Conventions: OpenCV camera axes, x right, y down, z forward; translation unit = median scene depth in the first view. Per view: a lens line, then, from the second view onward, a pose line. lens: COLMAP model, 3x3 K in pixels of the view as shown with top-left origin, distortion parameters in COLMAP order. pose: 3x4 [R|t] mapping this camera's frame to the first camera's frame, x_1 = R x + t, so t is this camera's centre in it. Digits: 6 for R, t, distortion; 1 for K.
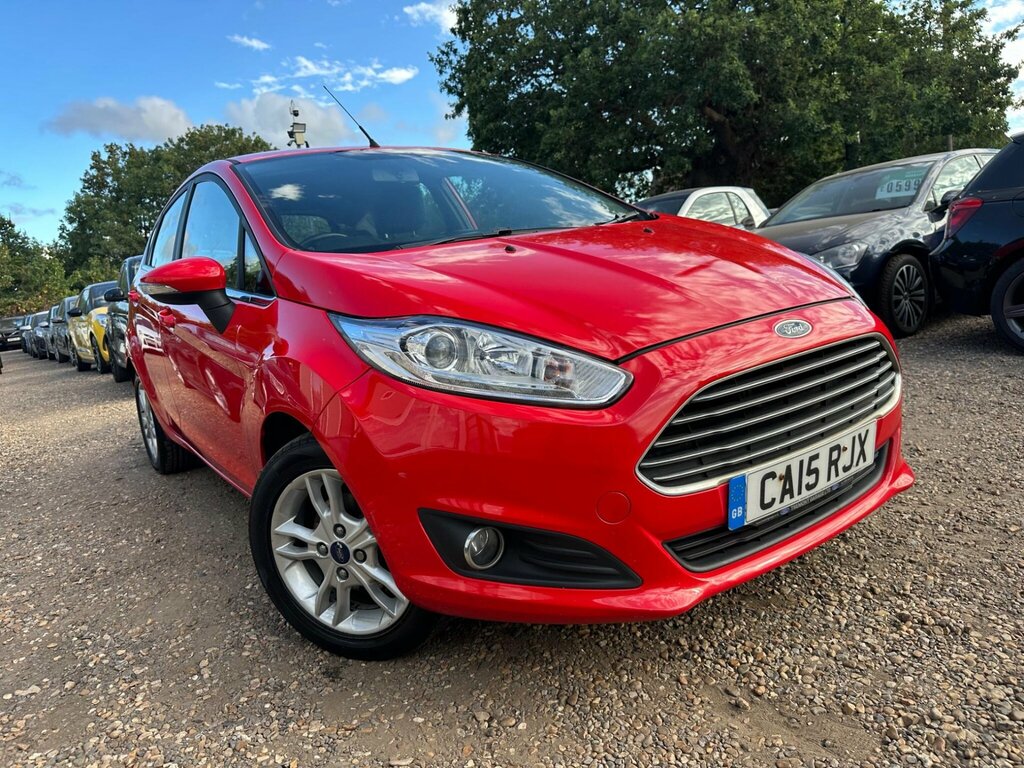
lens RADIAL K [[733.6, 0, 512.0], [0, 733.6, 384.0], [0, 0, 1]] dist [0.047498, -0.063546]
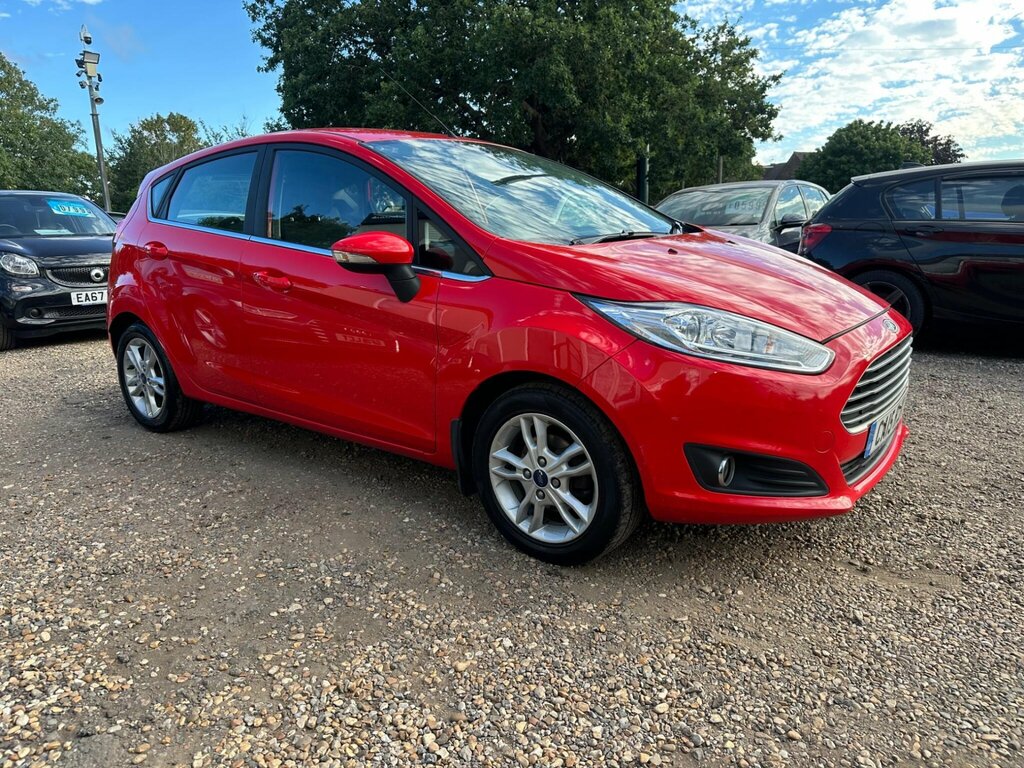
lens RADIAL K [[732.3, 0, 502.5], [0, 732.3, 397.7], [0, 0, 1]] dist [0.023867, -0.009649]
pose [[0.956568, 0.026556, 0.290296, -0.405560], [-0.040922, 0.998214, 0.043530, 0.018347], [-0.288621, -0.053519, 0.955946, -0.104417]]
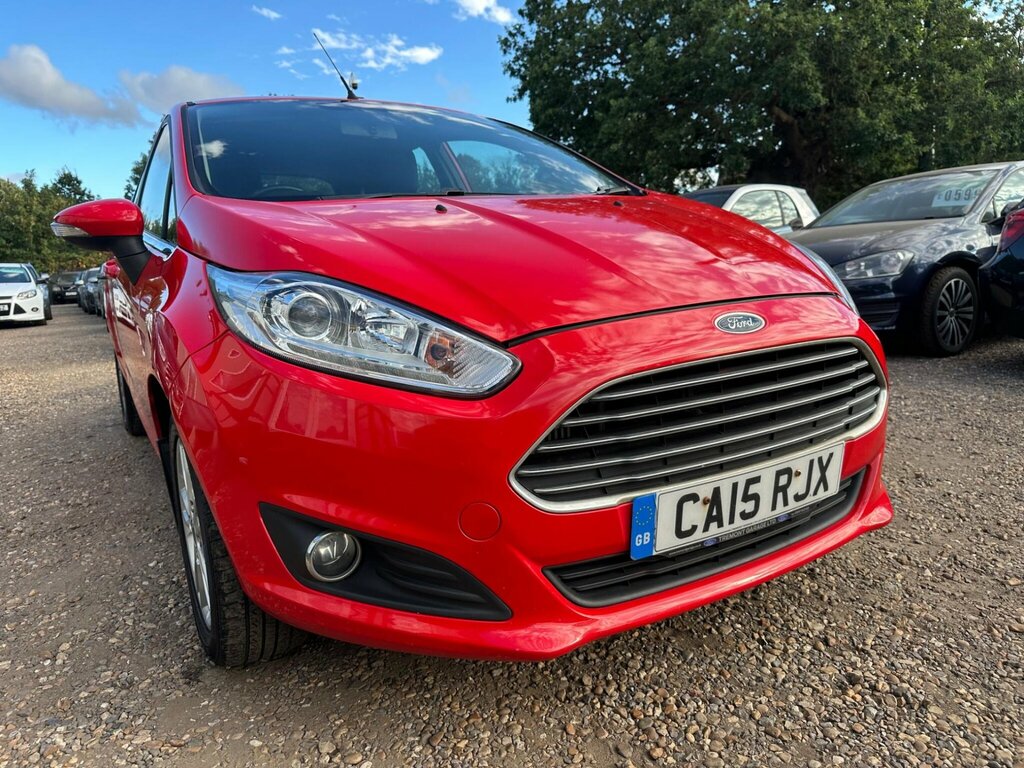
lens RADIAL K [[739.6, 0, 523.7], [0, 739.6, 388.0], [0, 0, 1]] dist [0.004210, -0.004185]
pose [[0.995648, 0.078563, -0.050122, 0.095245], [-0.077739, 0.996808, 0.018181, 0.000838], [0.051390, -0.014206, 0.998578, 0.082234]]
